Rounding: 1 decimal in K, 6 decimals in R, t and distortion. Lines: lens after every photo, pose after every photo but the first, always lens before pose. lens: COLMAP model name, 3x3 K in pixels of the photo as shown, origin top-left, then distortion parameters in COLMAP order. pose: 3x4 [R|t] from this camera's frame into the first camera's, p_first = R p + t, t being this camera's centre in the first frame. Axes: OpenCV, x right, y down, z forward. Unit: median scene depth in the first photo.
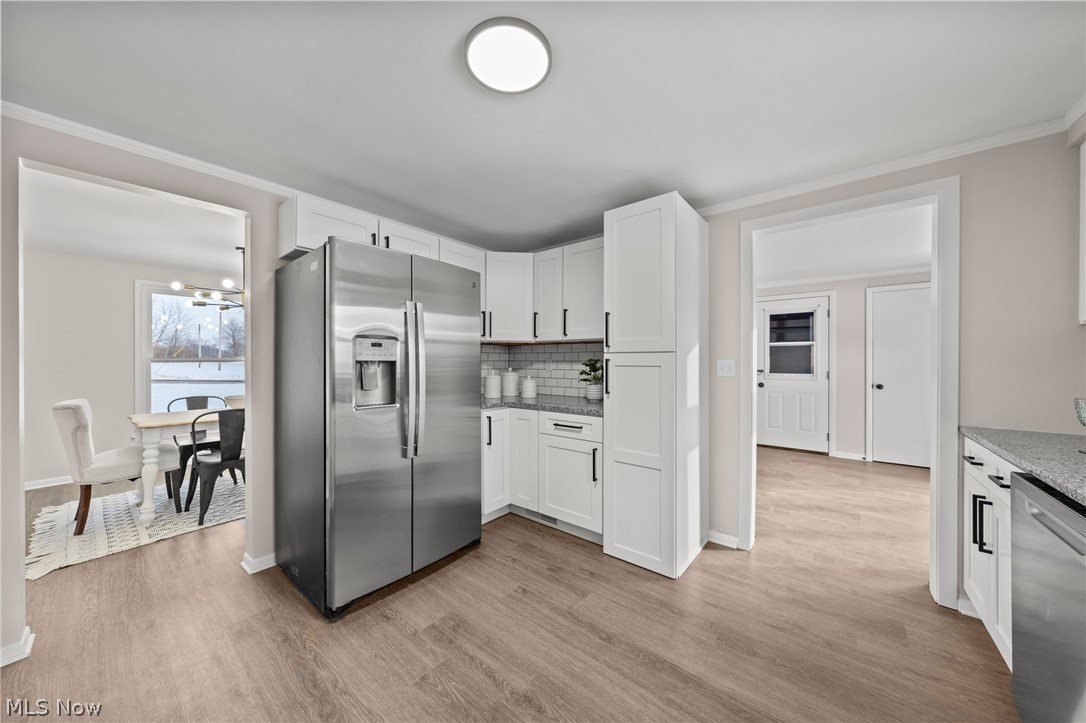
lens RADIAL K [[365.8, 0, 544.9], [0, 365.8, 361.5], [0, 0, 1]] dist [-0.000718, -0.000082]
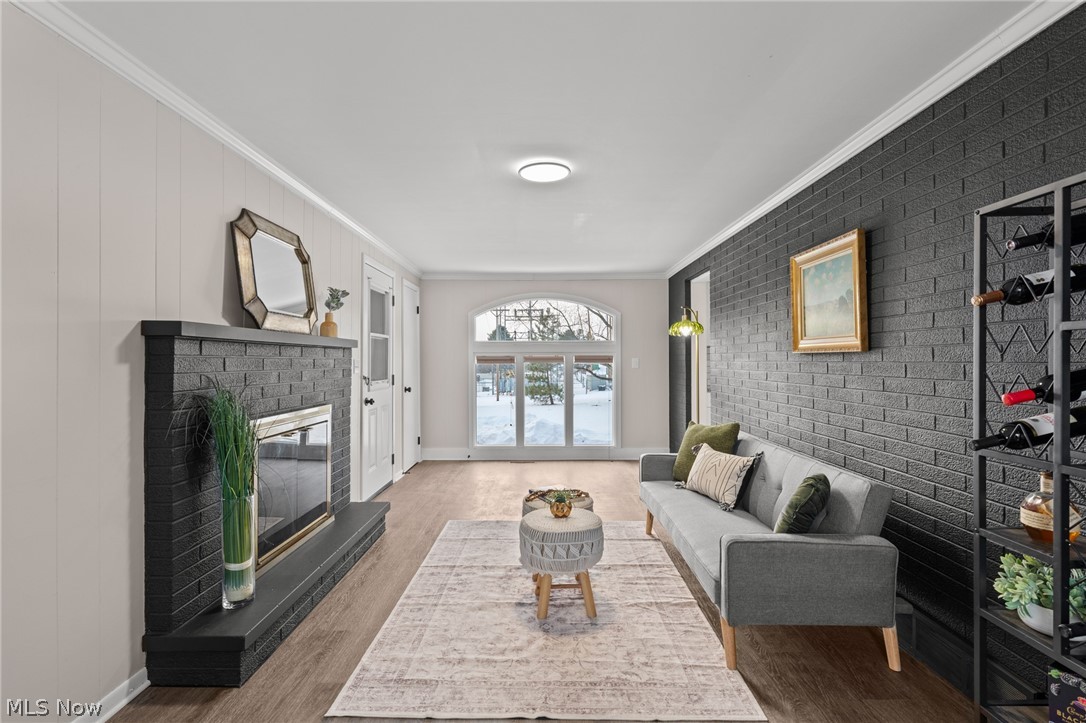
lens RADIAL K [[521.5, 0, 543.0], [0, 521.5, 361.5], [0, 0, 1]] dist [-0.000099, 0.000026]
pose [[-0.629469, 0.000317, 0.777026, -0.559717], [0.005990, 0.999972, 0.004445, -0.008621], [-0.777003, 0.007453, -0.629453, 2.838129]]
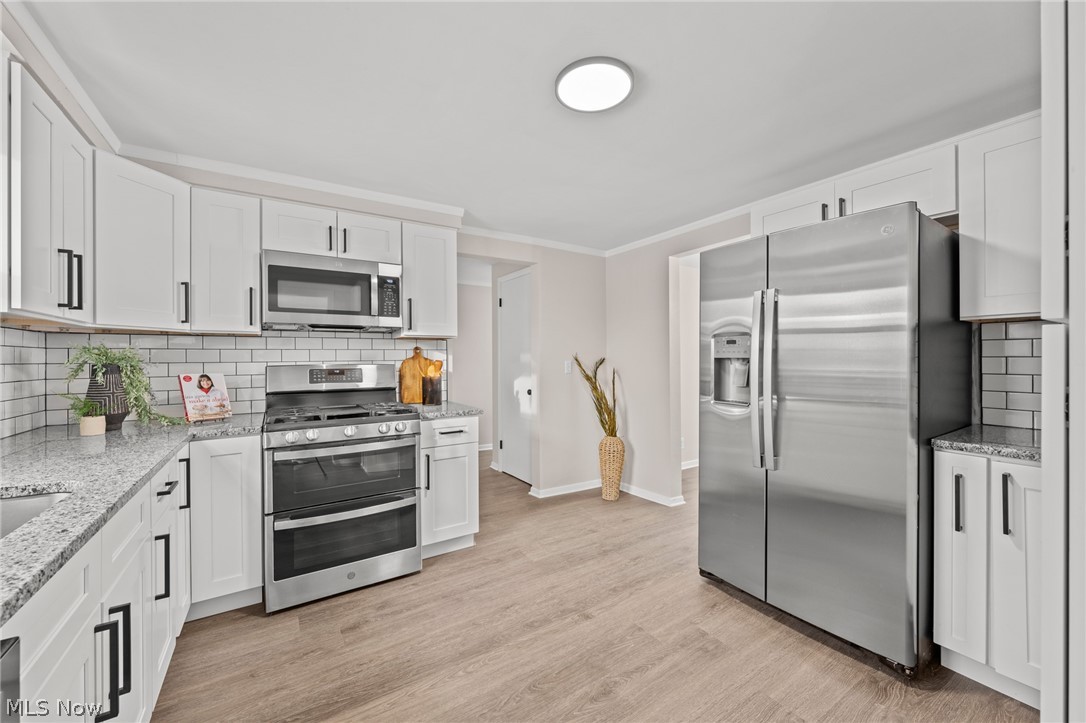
lens RADIAL K [[418.7, 0, 540.5], [0, 418.7, 358.3], [0, 0, 1]] dist [-0.000211, -0.000313]
pose [[-0.313009, 0.003857, -0.949742, 0.609694], [0.003327, 0.999990, 0.002965, -0.004309], [0.949744, -0.002231, -0.313019, 0.654275]]
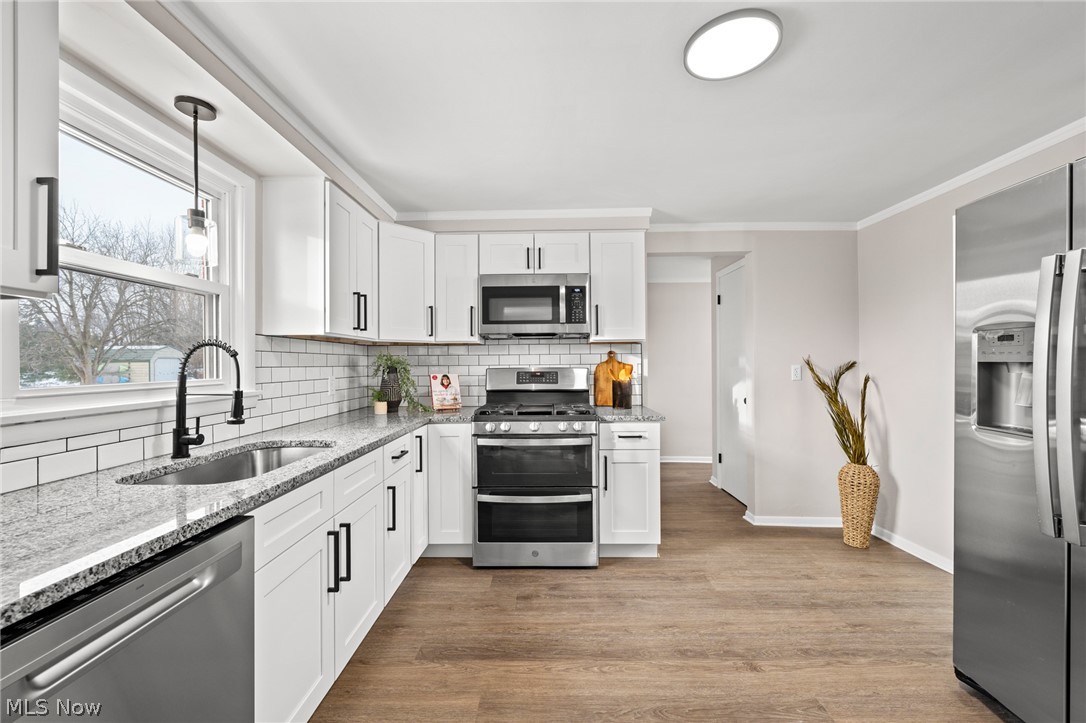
lens RADIAL K [[435.4, 0, 543.0], [0, 435.4, 361.5], [0, 0, 1]] dist [0.000347, 0.000046]
pose [[-0.785660, 0.004433, -0.618643, 0.522695], [0.005434, 0.999985, 0.000264, -0.005541], [0.618635, -0.003154, -0.785672, 0.836255]]
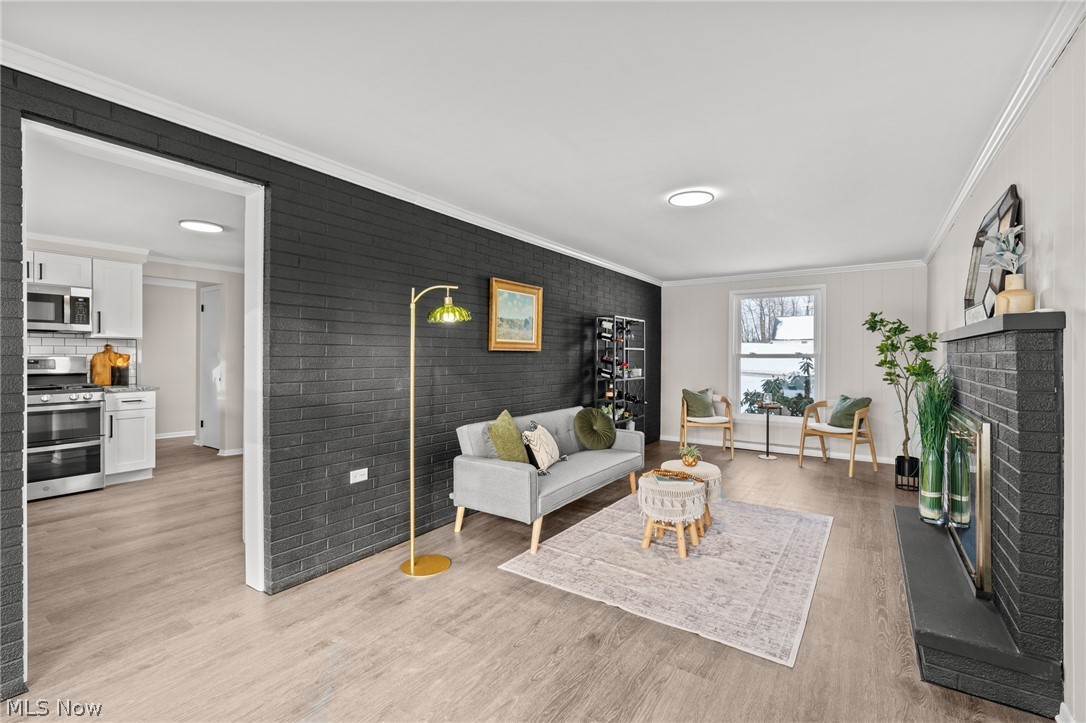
lens RADIAL K [[476.9, 0, 539.5], [0, 476.9, 358.4], [0, 0, 1]] dist [0.001057, 0.000256]
pose [[0.079430, 0.006037, -0.996822, 1.663462], [-0.007875, 0.999954, 0.005428, -0.003086], [0.996809, 0.007418, 0.079474, 1.551254]]
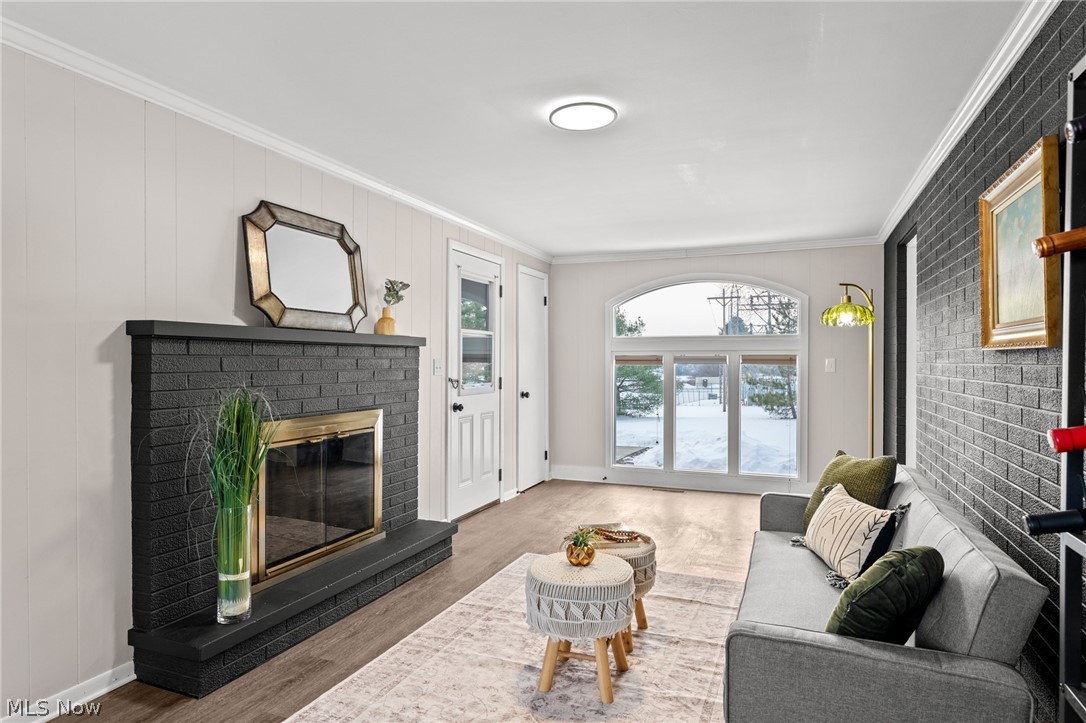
lens RADIAL K [[628.2, 0, 542.0], [0, 628.2, 371.1], [0, 0, 1]] dist [0.001897, -0.000894]
pose [[-0.292238, -0.014974, 0.956228, -0.679217], [0.004153, 0.999848, 0.016926, -0.007380], [-0.956337, 0.008918, -0.292131, 2.472611]]
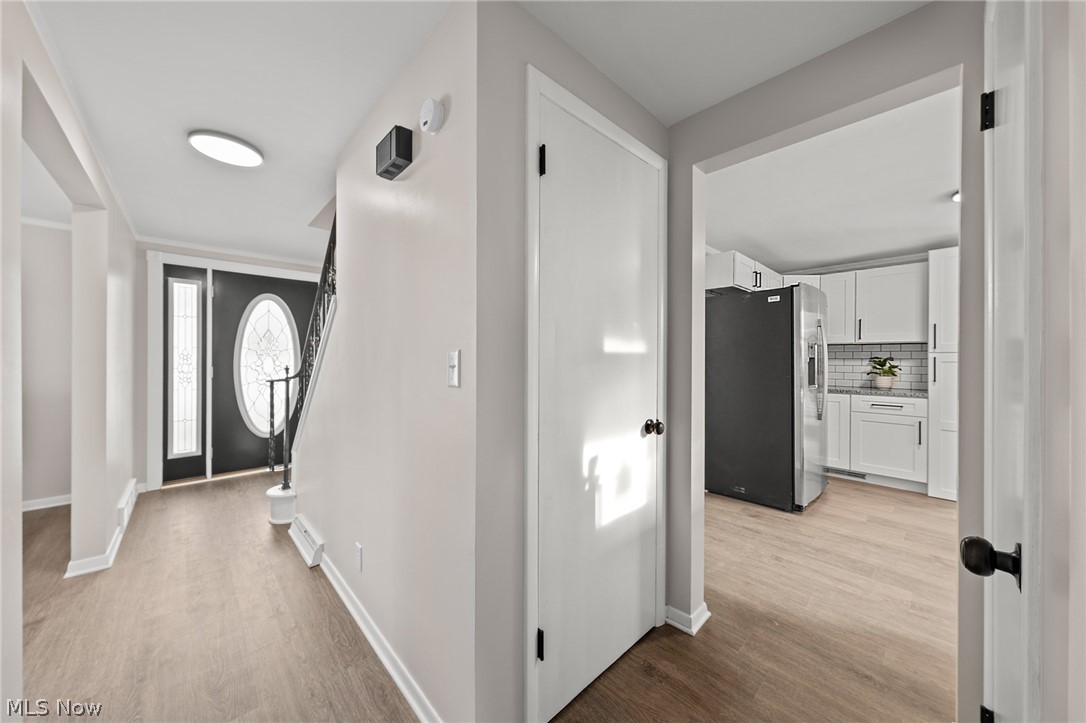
lens RADIAL K [[379.6, 0, 539.4], [0, 379.6, 357.9], [0, 0, 1]] dist [0.000266, -0.000008]
pose [[0.990249, 0.007577, -0.139103, -1.068211], [-0.007937, 0.999966, -0.002030, 0.010578], [0.139083, 0.003114, 0.990276, -0.615003]]
